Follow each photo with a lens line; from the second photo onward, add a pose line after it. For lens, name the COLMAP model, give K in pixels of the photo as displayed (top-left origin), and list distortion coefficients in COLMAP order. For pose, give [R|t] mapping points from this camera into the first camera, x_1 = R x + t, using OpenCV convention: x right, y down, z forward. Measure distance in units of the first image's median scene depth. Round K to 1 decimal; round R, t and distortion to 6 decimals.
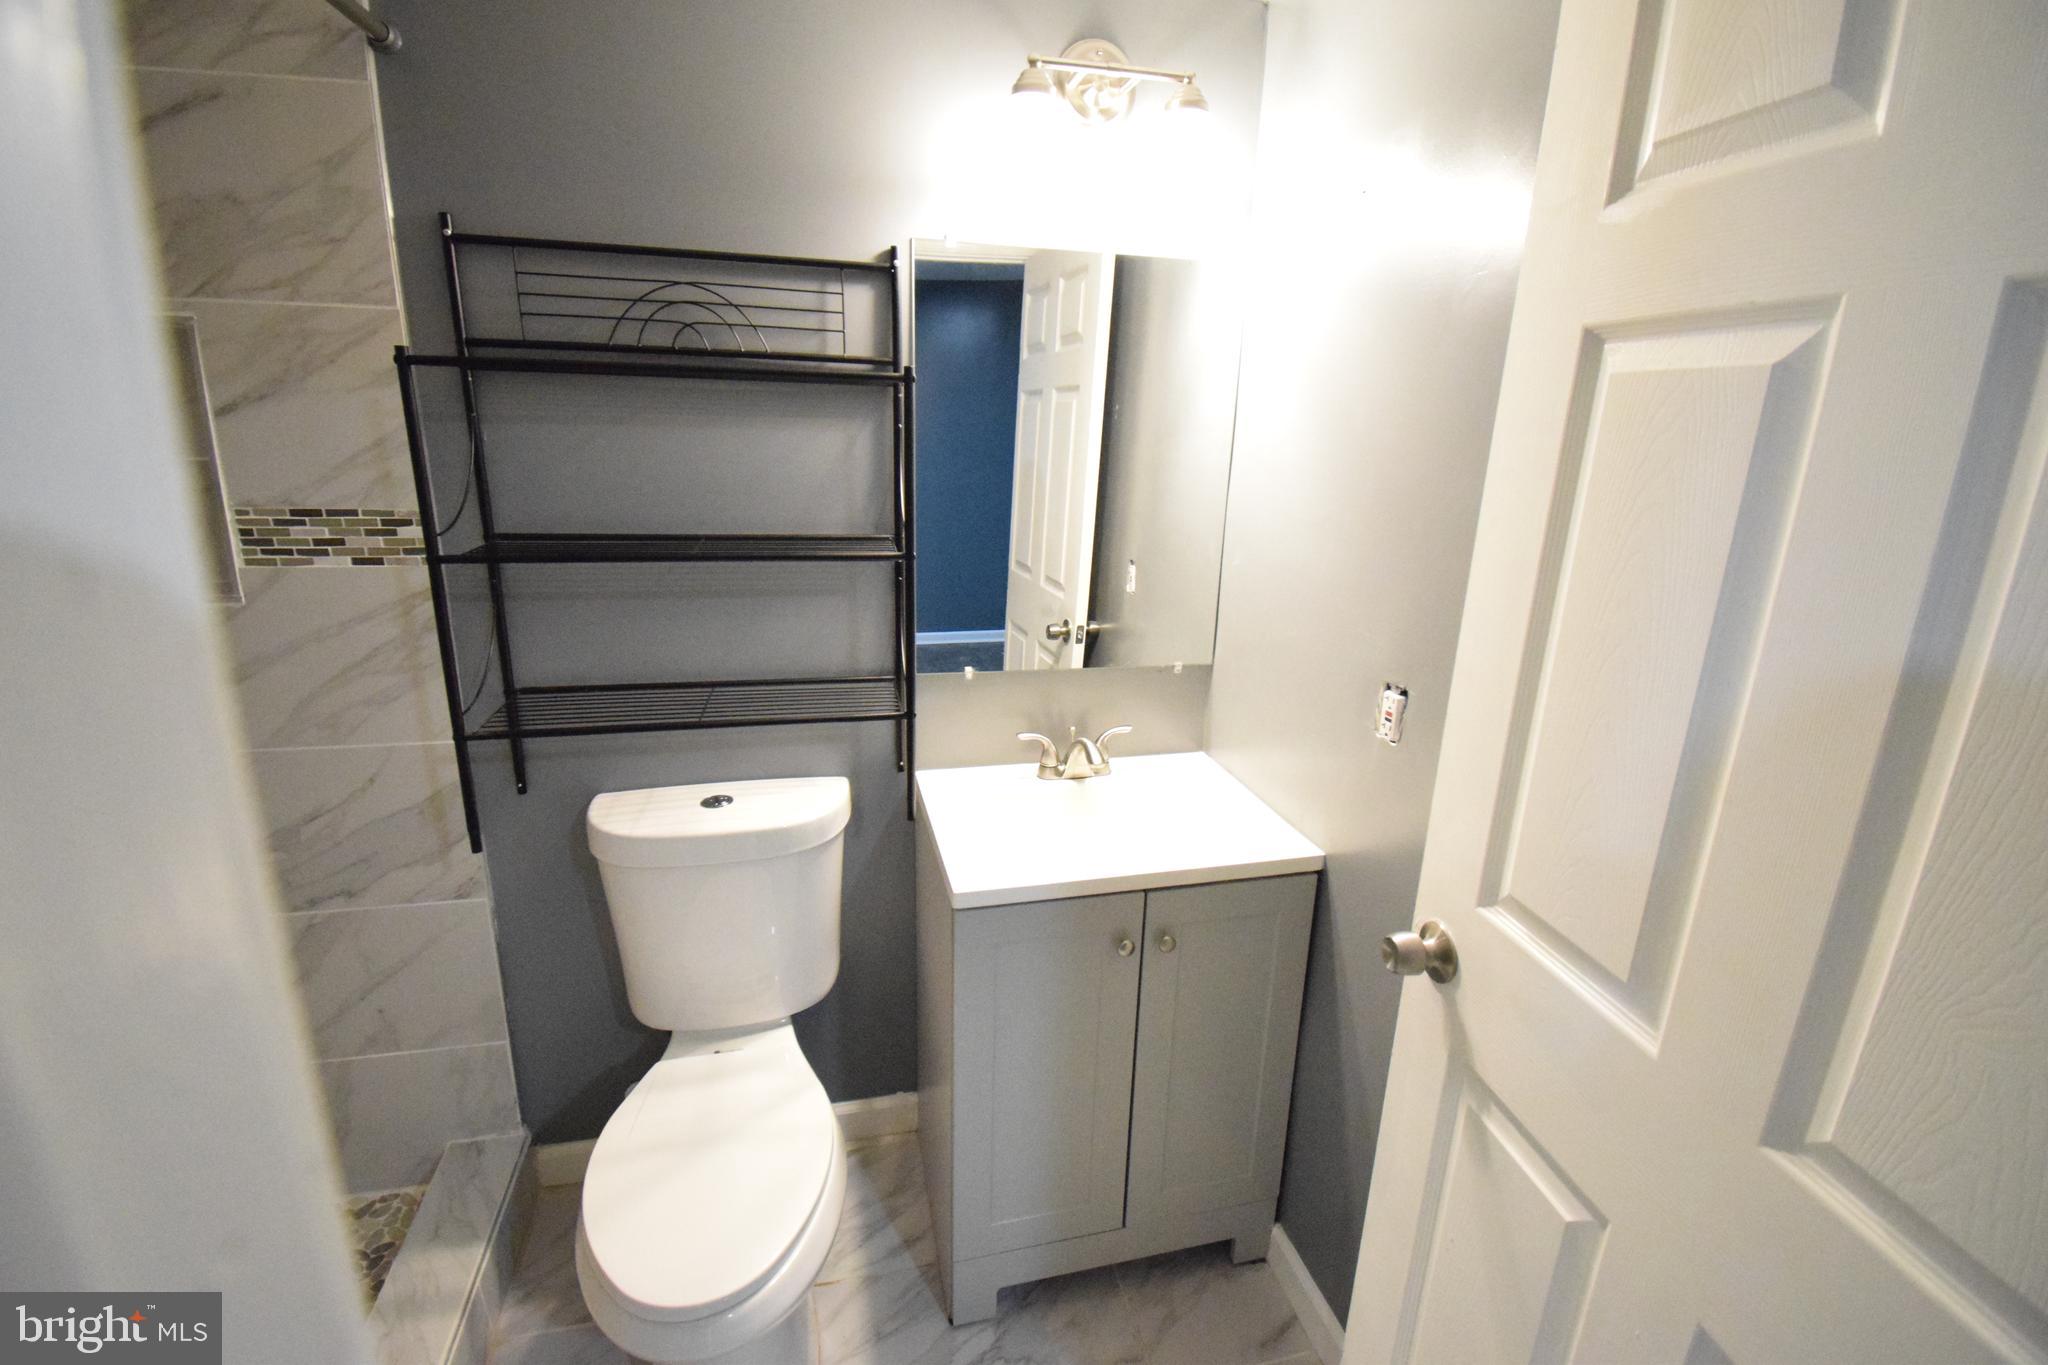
lens RADIAL K [[899.2, 0, 1044.2], [0, 899.2, 674.6], [0, 0, 1]] dist [0.022167, -0.030473]
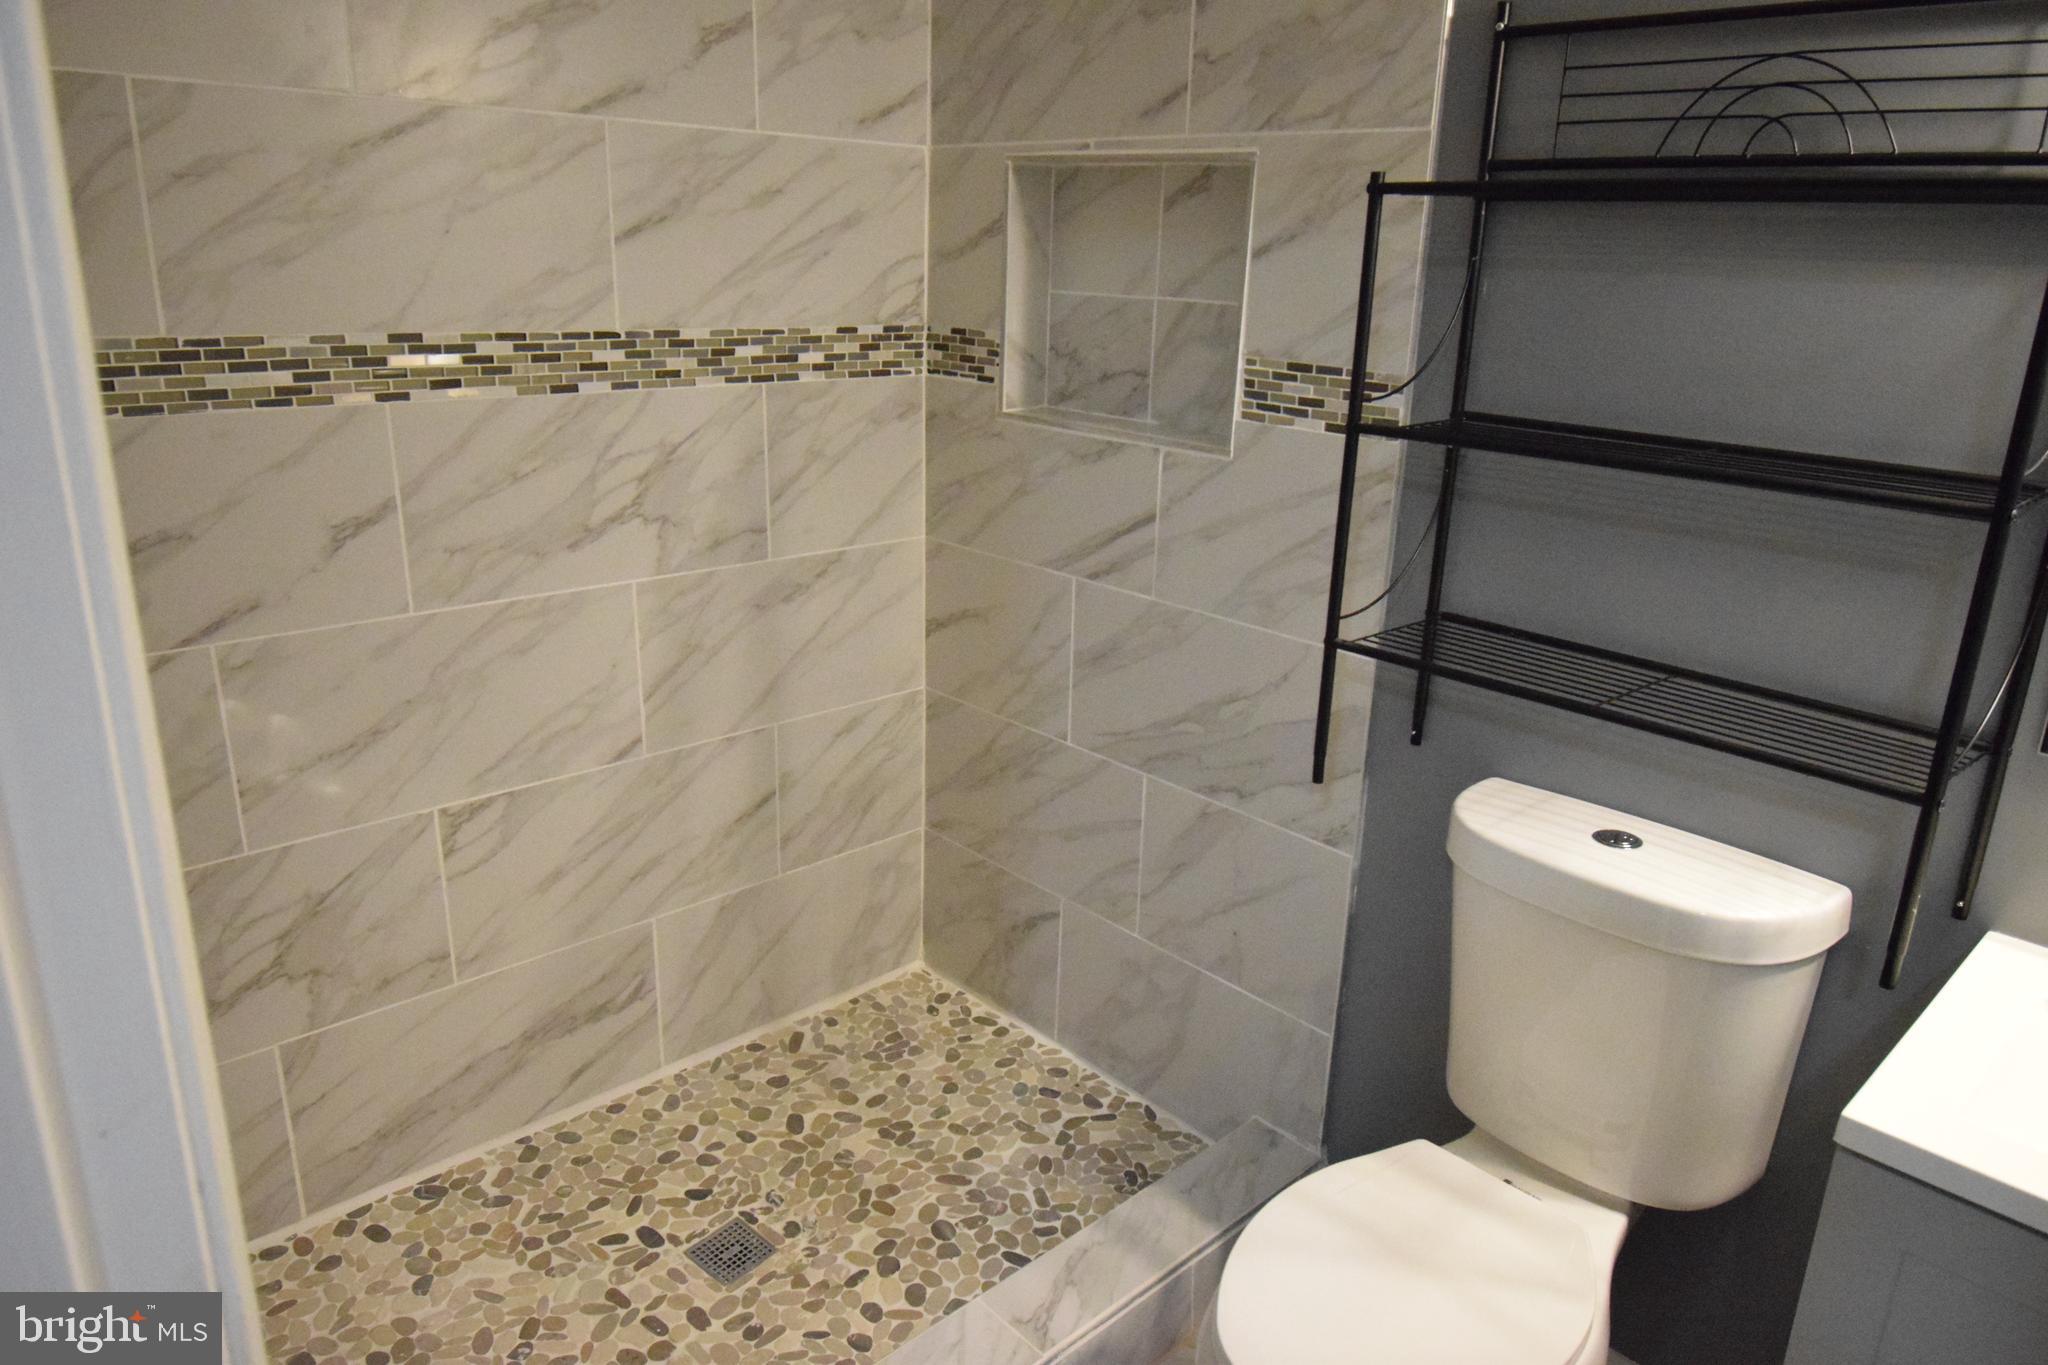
lens RADIAL K [[1388.0, 0, 1029.0], [0, 1388.0, 676.0], [0, 0, 1]] dist [0.003292, -0.027179]
pose [[0.478627, 0.245873, -0.842890, 0.285064], [-0.249559, 0.958493, 0.137885, -0.007848], [0.841806, 0.144355, 0.520120, 0.091832]]
